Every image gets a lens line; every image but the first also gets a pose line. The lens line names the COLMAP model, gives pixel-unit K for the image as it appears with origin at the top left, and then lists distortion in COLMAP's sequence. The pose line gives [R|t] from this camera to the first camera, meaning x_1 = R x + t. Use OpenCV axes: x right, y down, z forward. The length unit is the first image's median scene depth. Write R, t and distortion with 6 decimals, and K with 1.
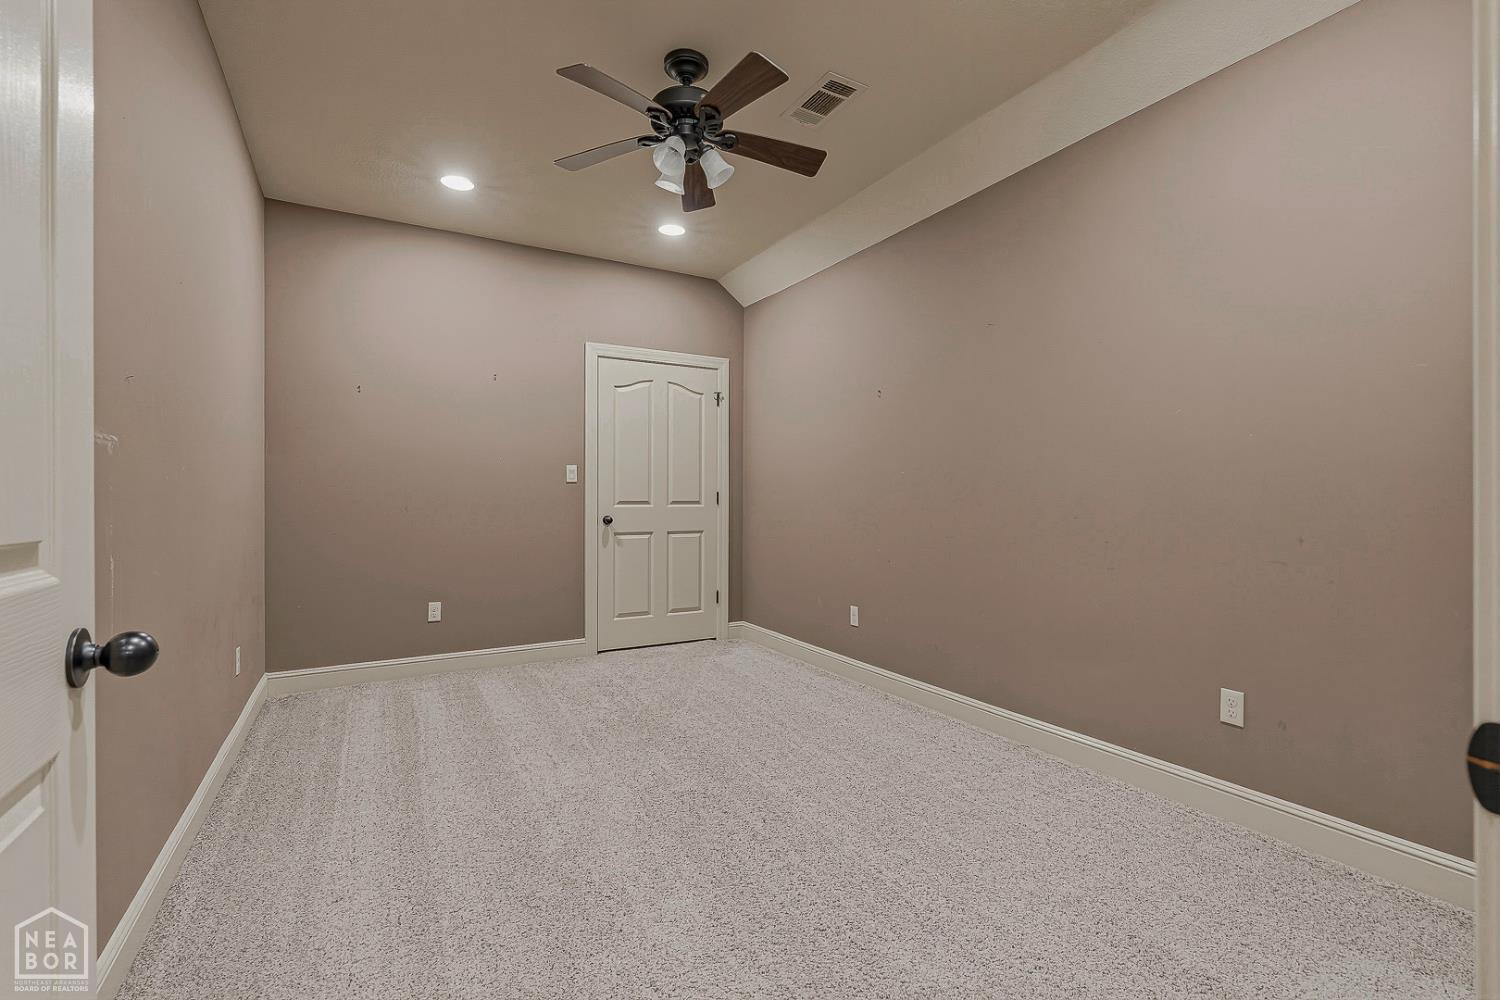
lens RADIAL K [[676.9, 0, 747.4], [0, 676.9, 499.5], [0, 0, 1]] dist [-0.001818, 0.000560]
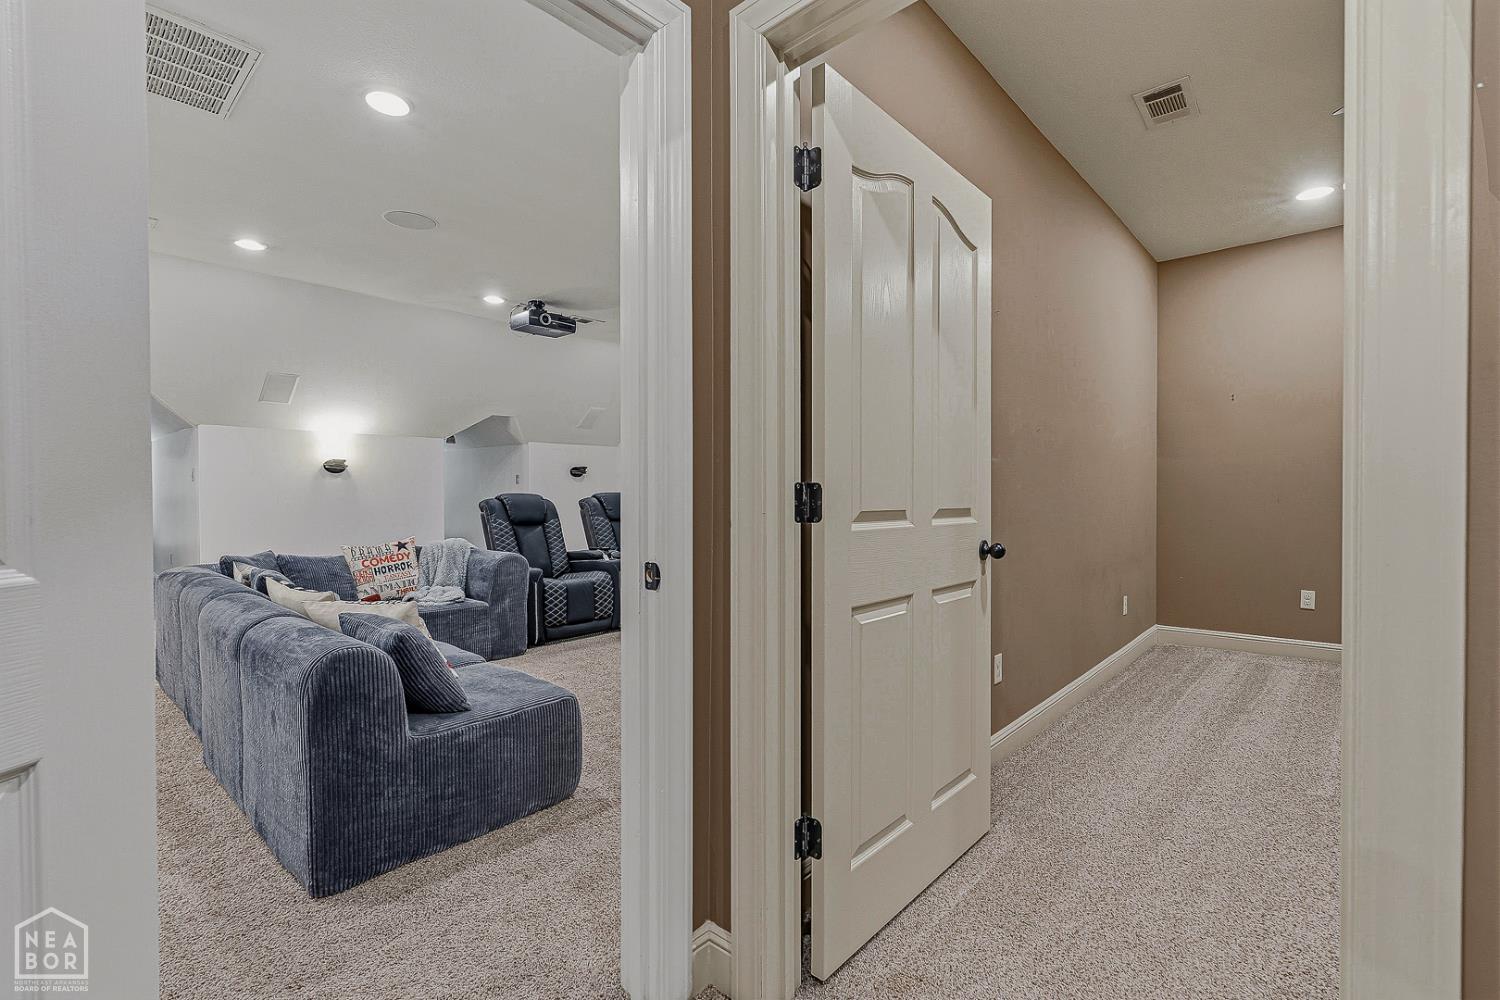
lens RADIAL K [[676.9, 0, 748.0], [0, 676.9, 497.8], [0, 0, 1]] dist [-0.001818, 0.000560]
pose [[0.319393, 0.011218, -0.947556, 0.435763], [-0.000487, 0.999932, 0.011674, -0.006143], [0.947622, -0.003267, 0.319376, -0.266660]]
